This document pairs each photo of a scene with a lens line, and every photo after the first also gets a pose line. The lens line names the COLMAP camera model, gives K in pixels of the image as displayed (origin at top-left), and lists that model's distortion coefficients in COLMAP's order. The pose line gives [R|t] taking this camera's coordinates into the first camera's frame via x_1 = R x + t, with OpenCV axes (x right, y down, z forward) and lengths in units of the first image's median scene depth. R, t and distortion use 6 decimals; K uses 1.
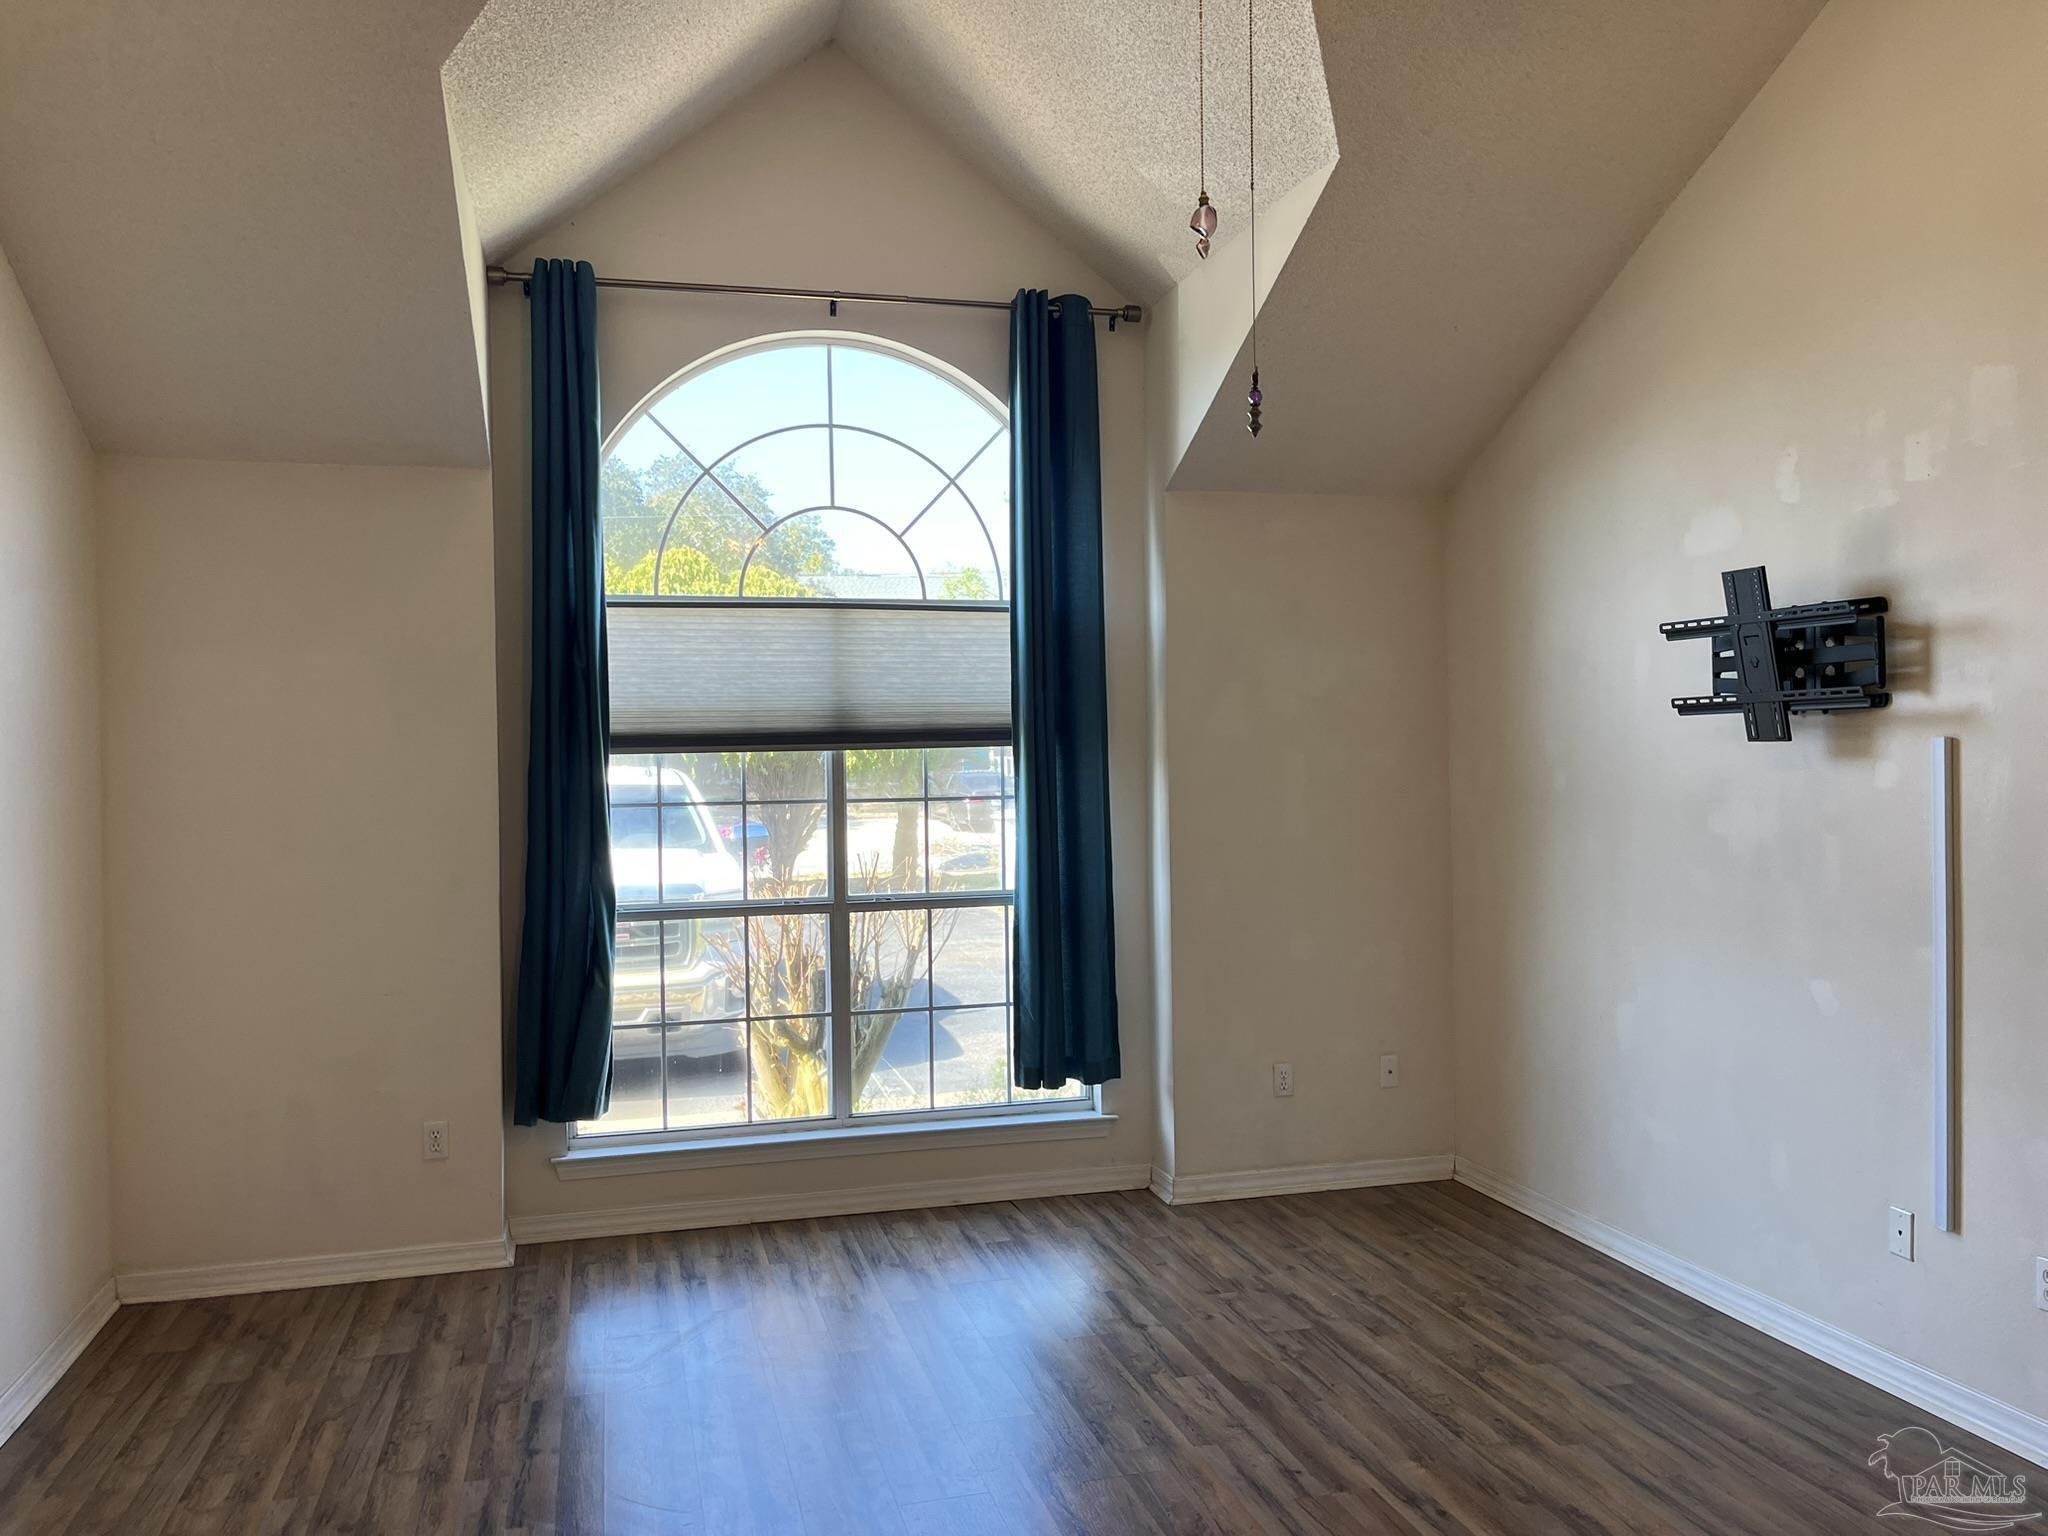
lens RADIAL K [[1560.5, 0, 1017.3], [0, 1560.5, 761.0], [0, 0, 1]] dist [0.057462, -0.066535]
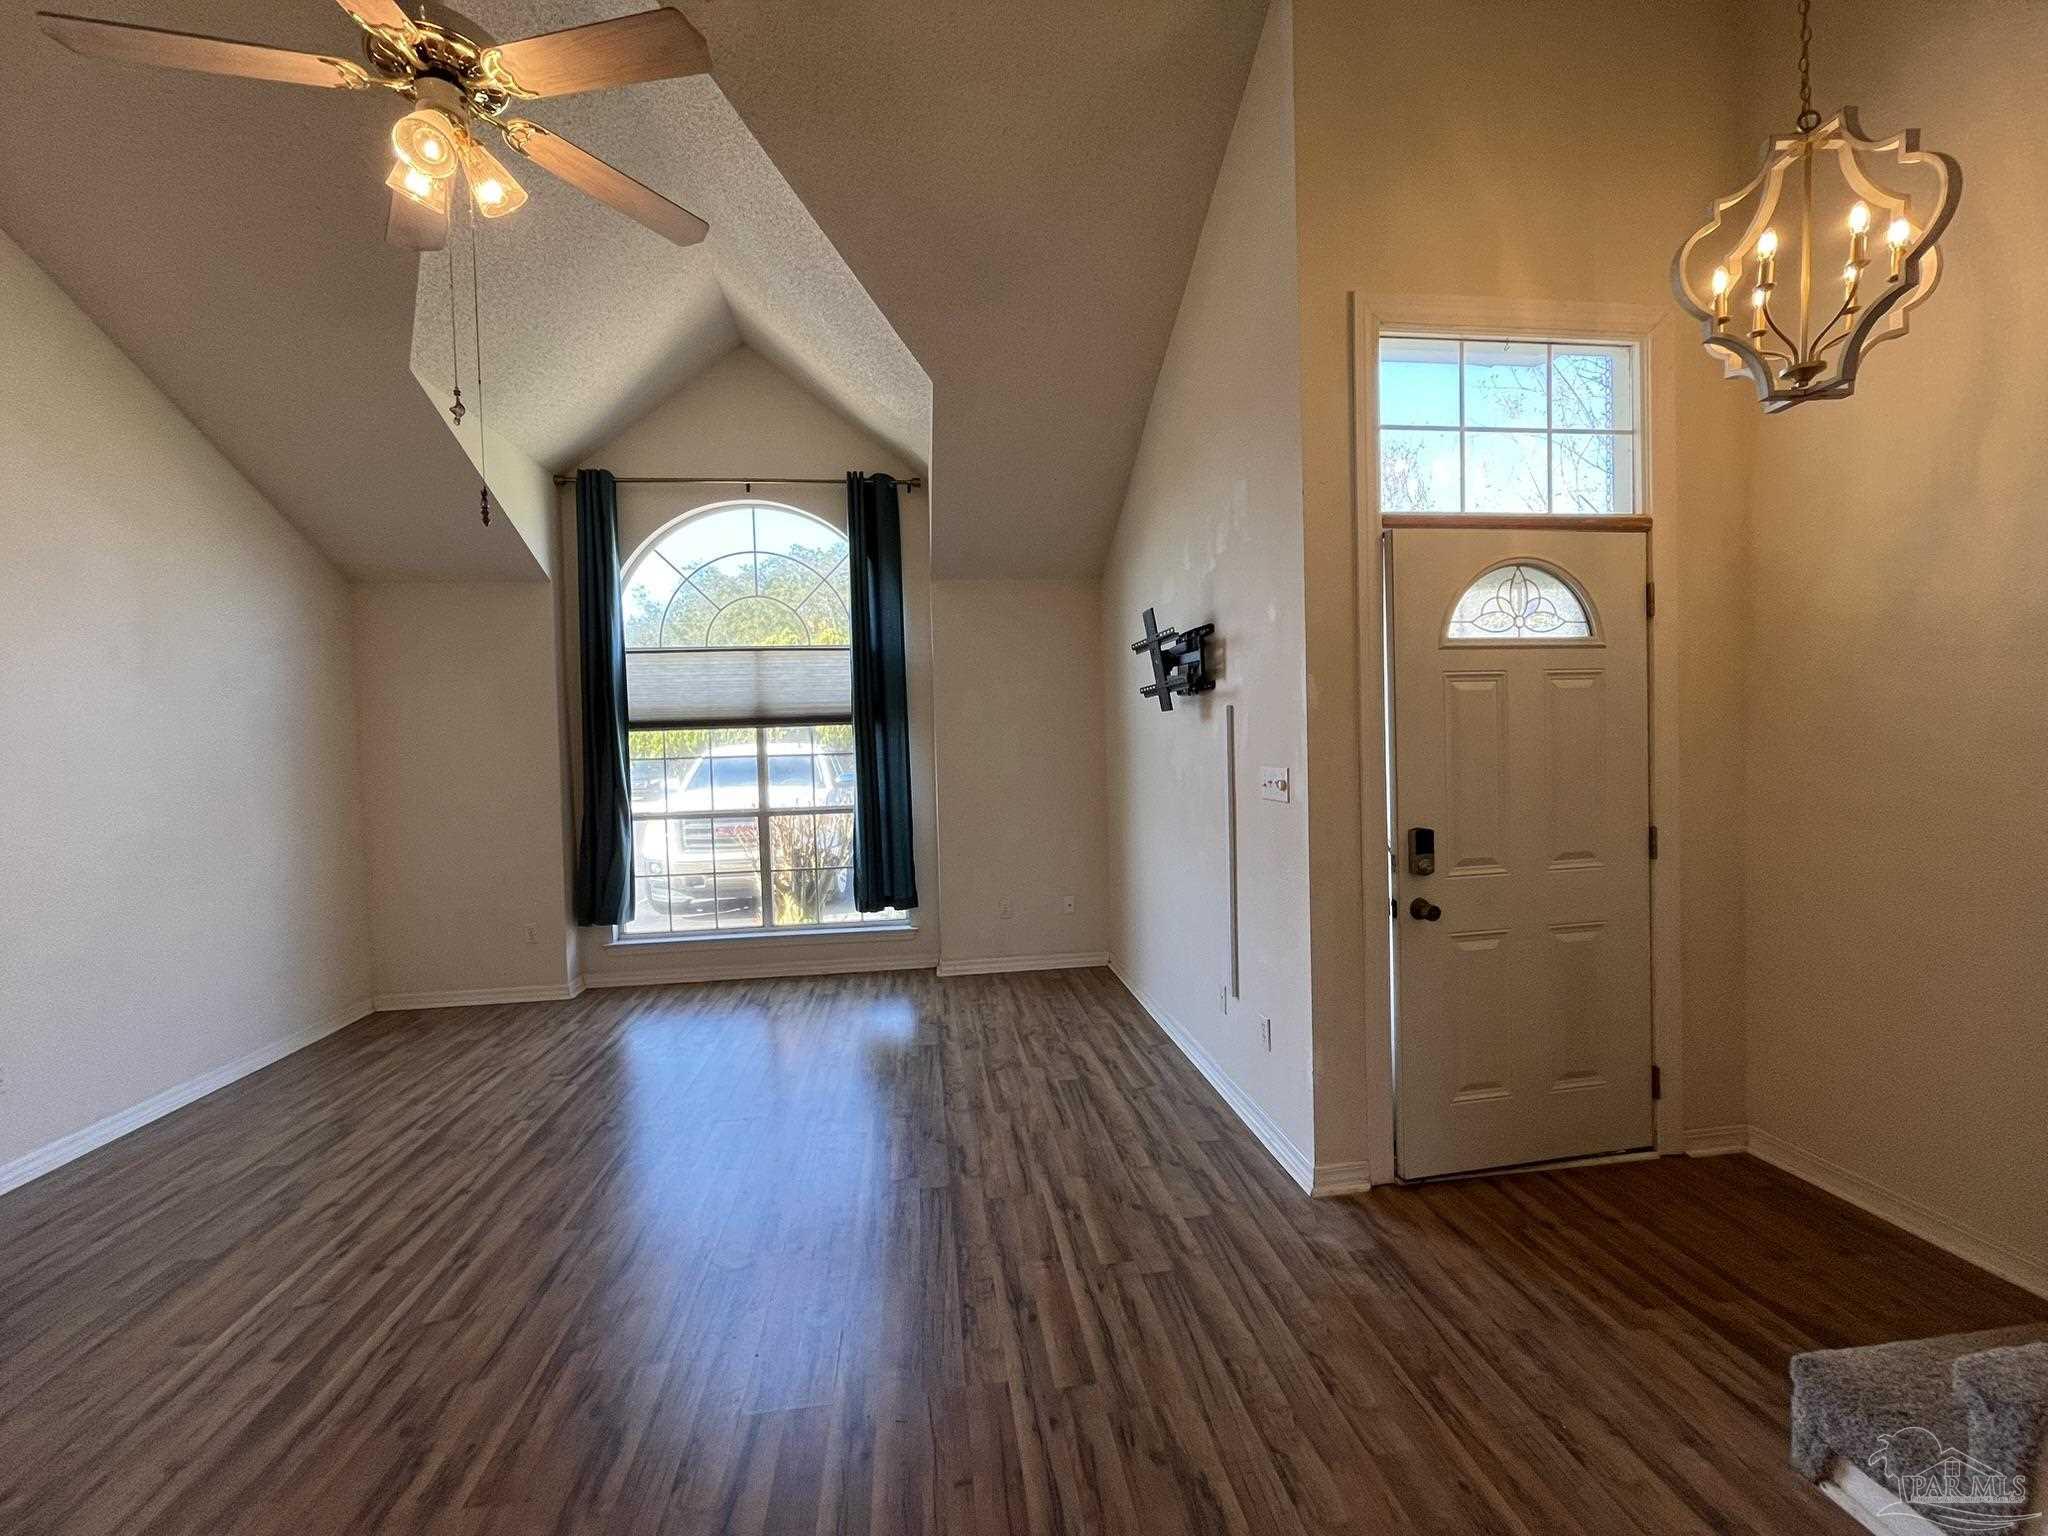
lens RADIAL K [[839.5, 0, 1026.4], [0, 839.5, 765.1], [0, 0, 1]] dist [-0.002904, 0.000796]
pose [[0.991593, -0.009503, -0.129050, 0.344586], [0.012906, 0.999590, 0.025558, 0.015972], [0.128754, -0.027009, 0.991309, 0.060969]]
